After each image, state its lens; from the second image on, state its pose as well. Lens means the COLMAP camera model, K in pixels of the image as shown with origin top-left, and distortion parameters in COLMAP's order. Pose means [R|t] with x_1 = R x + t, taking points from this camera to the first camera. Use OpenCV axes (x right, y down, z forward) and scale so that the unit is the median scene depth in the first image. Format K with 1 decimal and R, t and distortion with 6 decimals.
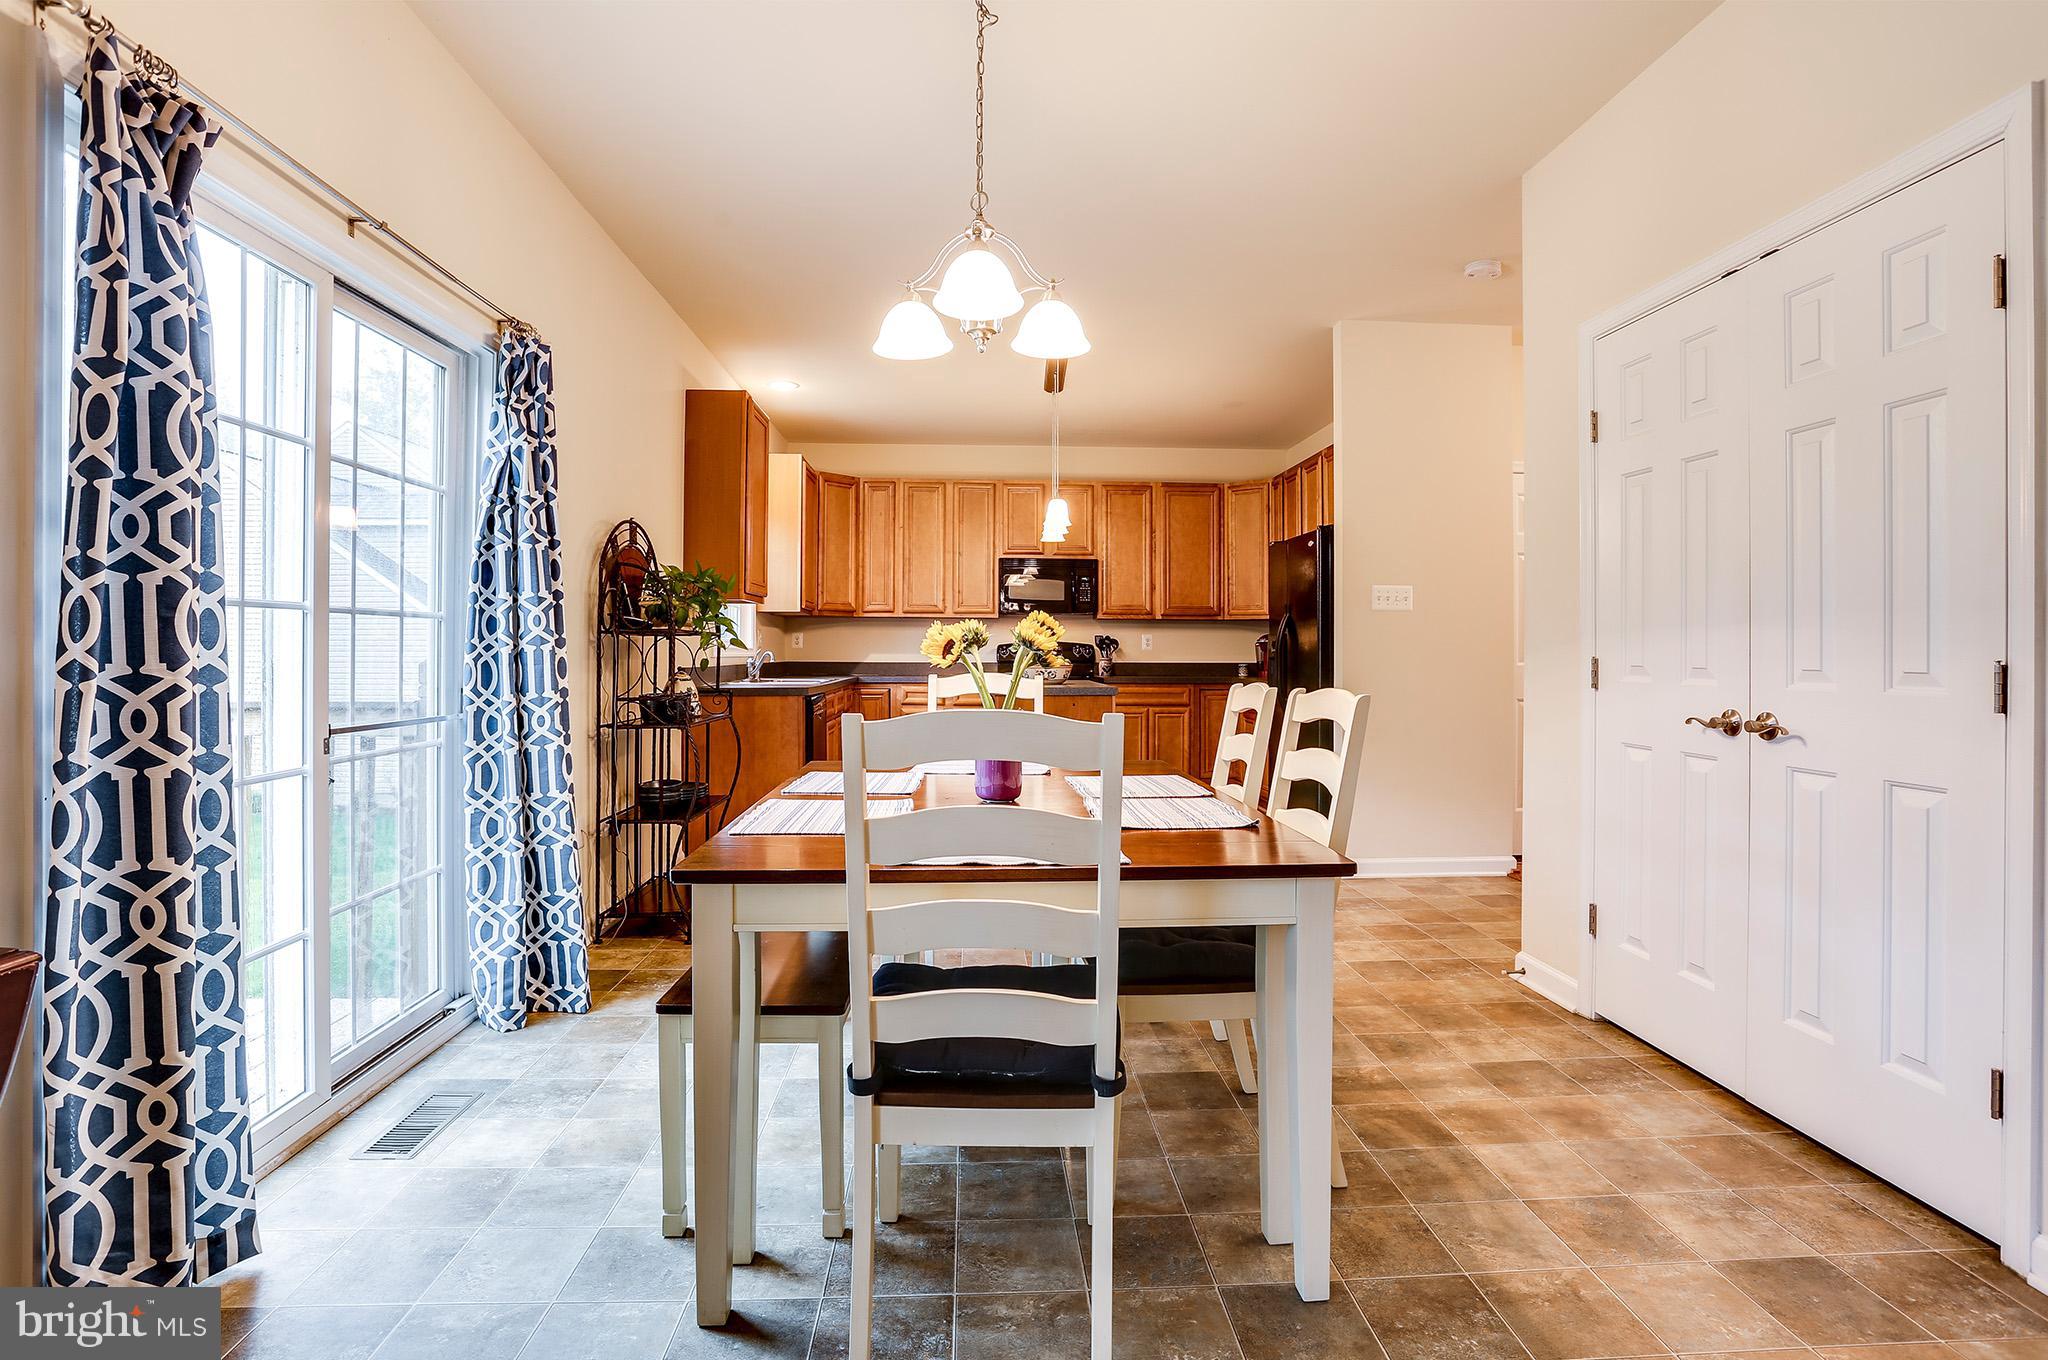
lens RADIAL K [[1042.2, 0, 1040.3], [0, 1042.2, 627.0], [0, 0, 1]] dist [-0.033210, 0.021264]
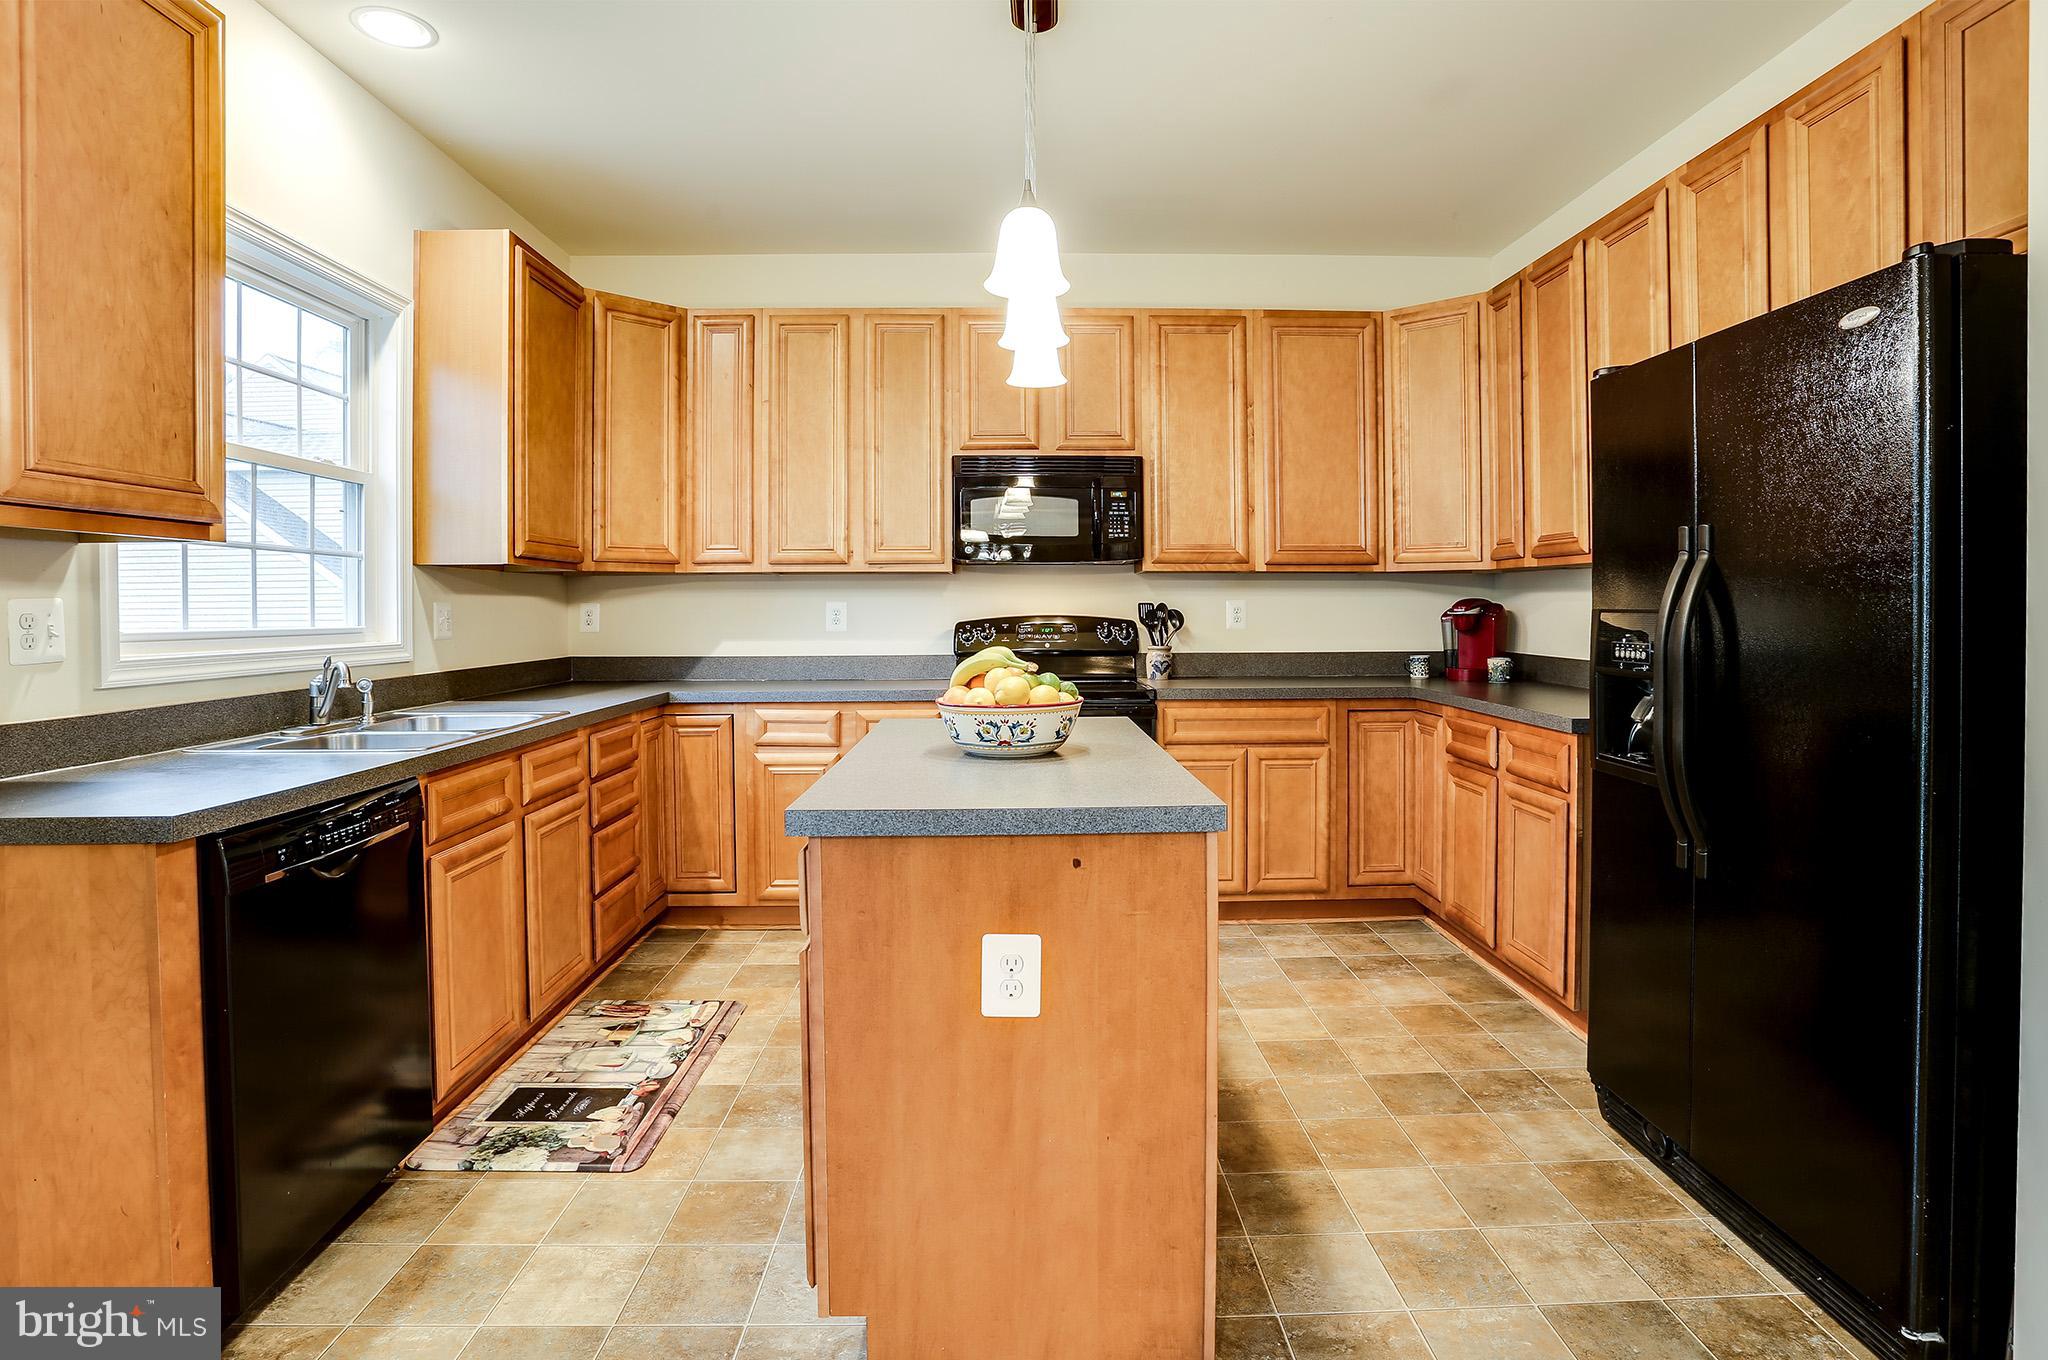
lens RADIAL K [[1057.4, 0, 1030.1], [0, 1057.4, 620.3], [0, 0, 1]] dist [-0.072033, 0.034973]
pose [[0.998953, -0.007662, -0.045112, 0.026350], [0.009349, 0.999260, 0.037309, -0.004716], [0.044793, -0.037691, 0.998285, 0.562565]]
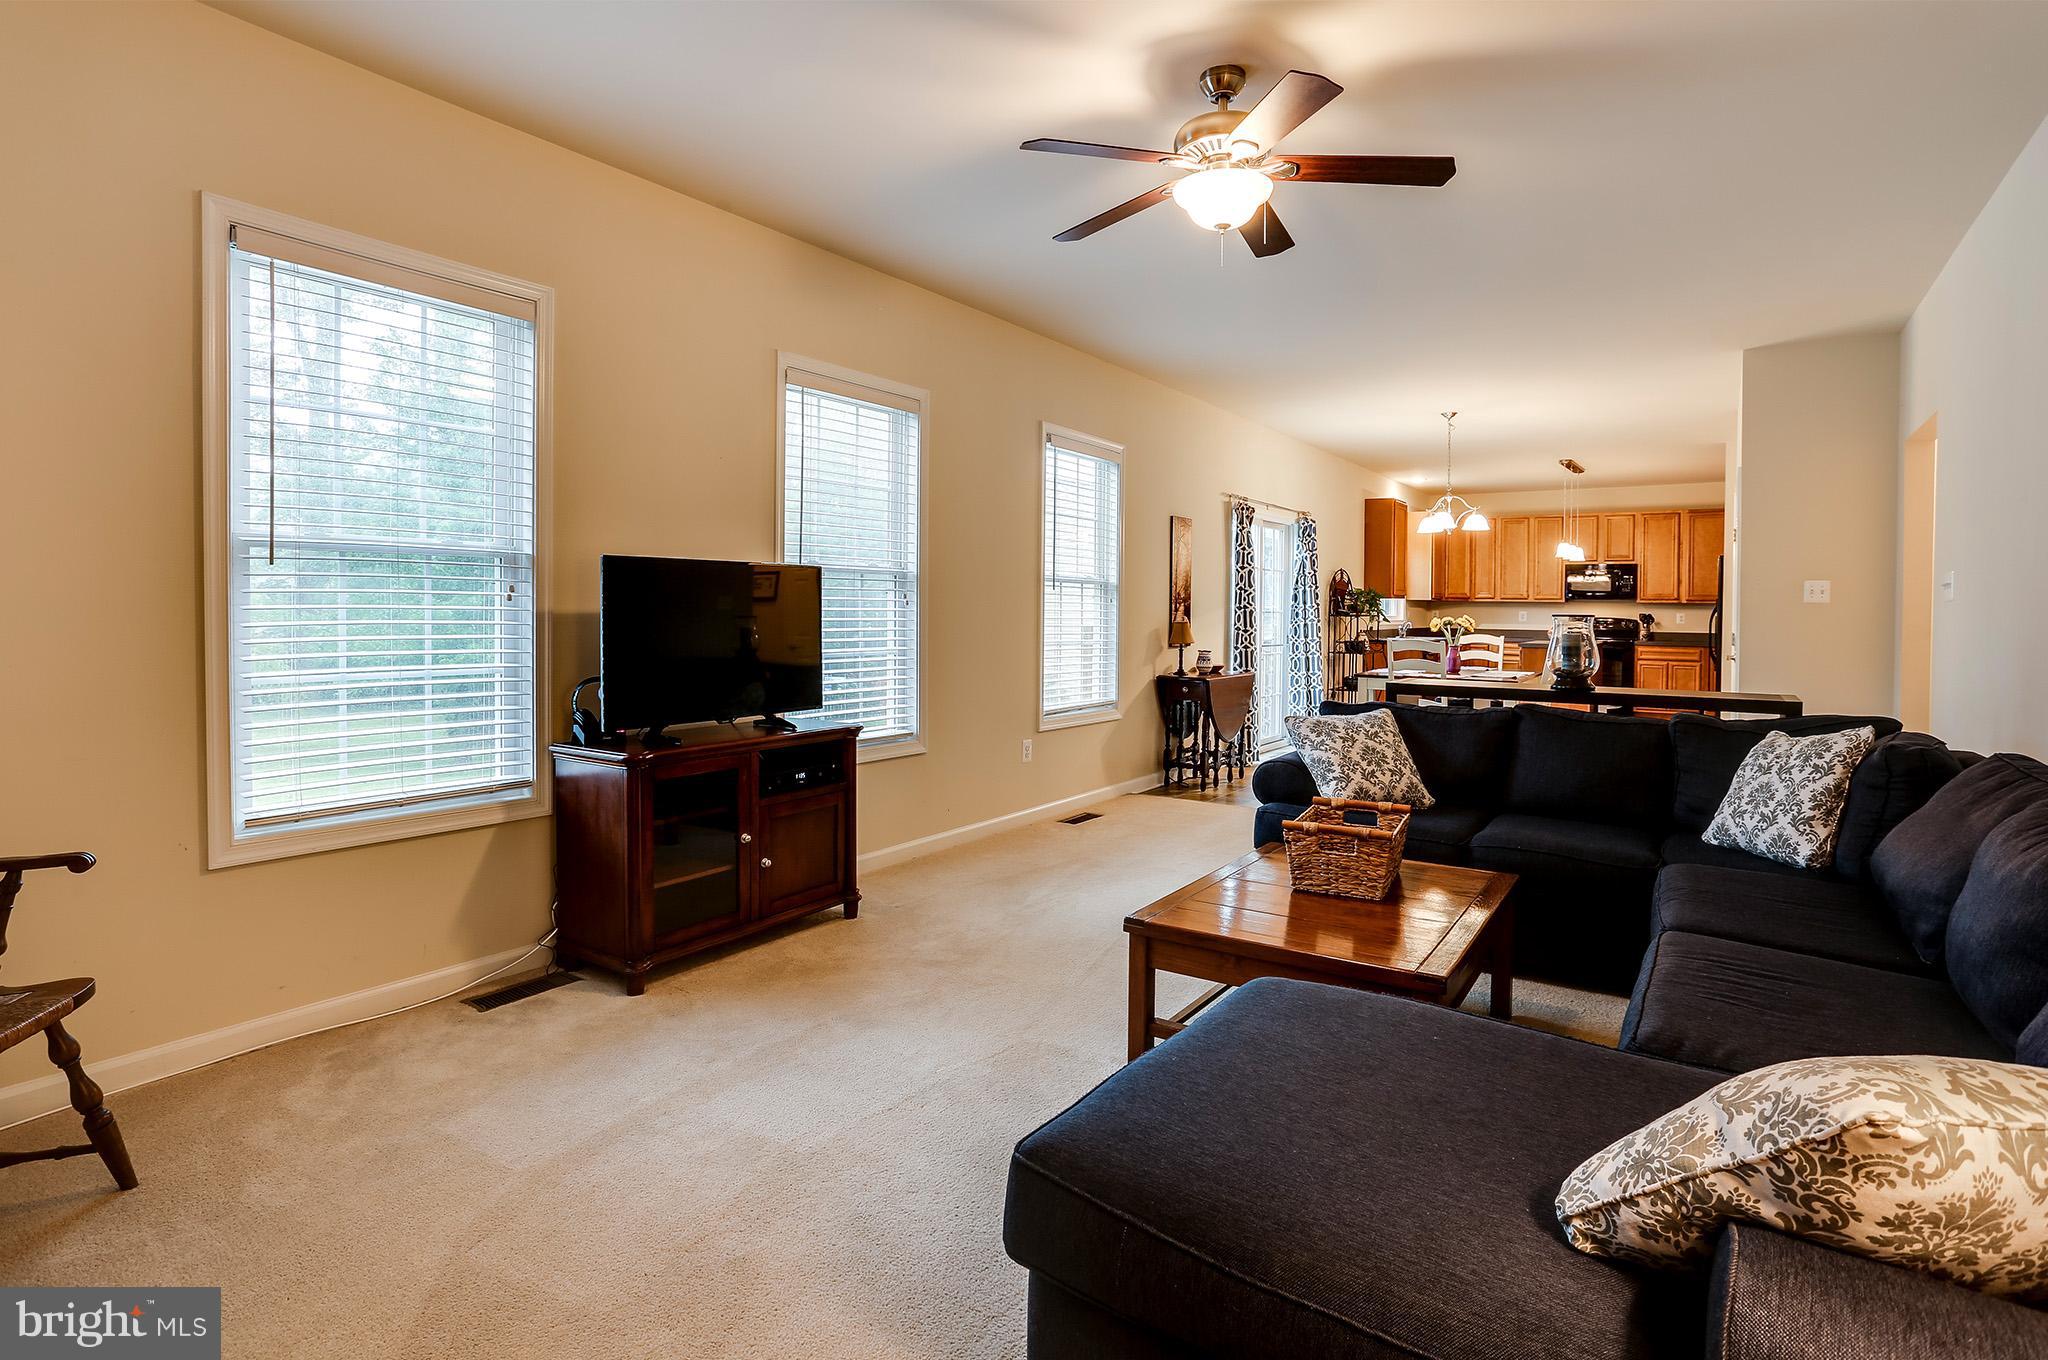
lens RADIAL K [[1042.2, 0, 1040.3], [0, 1042.2, 627.0], [0, 0, 1]] dist [-0.033210, 0.021264]
pose [[0.796584, 0.016148, -0.604313, 0.325474], [0.005236, 0.999421, 0.033609, -0.033313], [0.604506, -0.029936, 0.796038, -0.860900]]
